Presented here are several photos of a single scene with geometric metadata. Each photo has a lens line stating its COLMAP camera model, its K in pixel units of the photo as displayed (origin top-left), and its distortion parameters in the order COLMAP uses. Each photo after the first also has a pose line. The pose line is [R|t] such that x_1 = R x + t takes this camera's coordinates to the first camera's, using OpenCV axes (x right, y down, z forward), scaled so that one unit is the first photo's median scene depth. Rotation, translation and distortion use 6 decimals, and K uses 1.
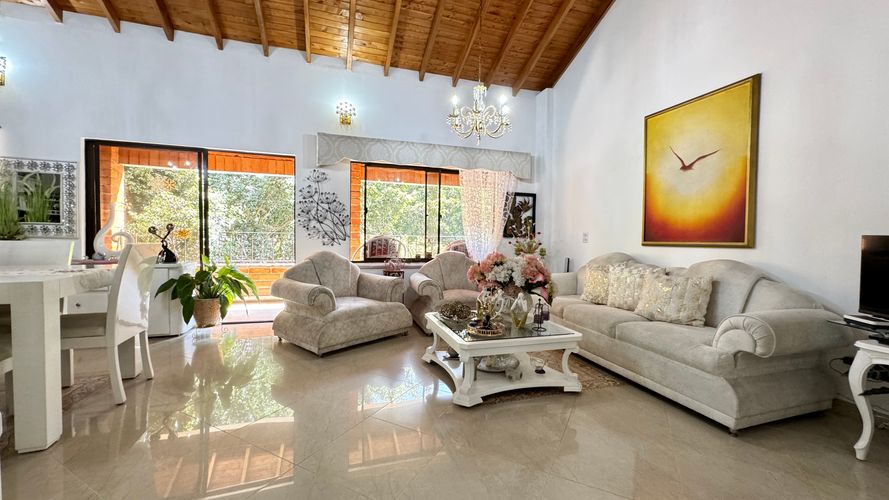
lens RADIAL K [[353.5, 0, 446.9], [0, 353.5, 248.3], [0, 0, 1]] dist [-0.003212, 0.000165]
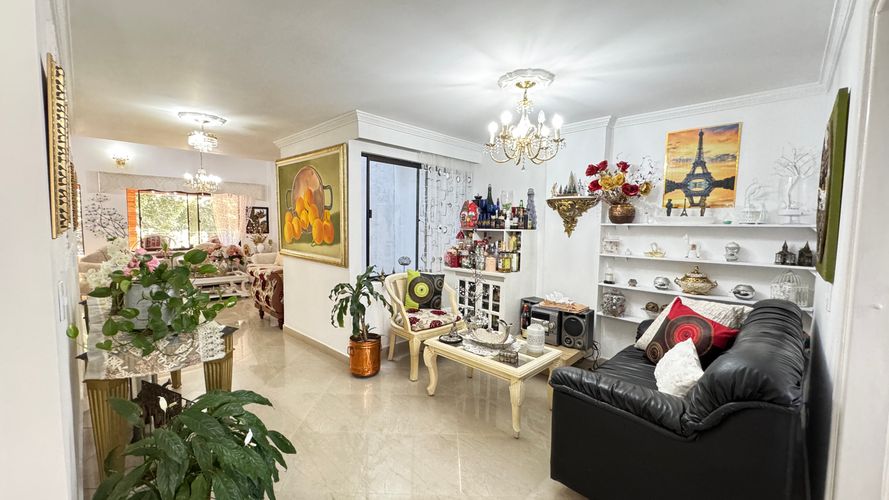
lens RADIAL K [[353.5, 0, 442.0], [0, 353.5, 251.7], [0, 0, 1]] dist [-0.003212, 0.000165]
pose [[0.892322, -0.039037, 0.449708, 0.239945], [0.018619, 0.998589, 0.049738, -0.012162], [-0.451015, -0.036010, 0.891790, -0.943804]]
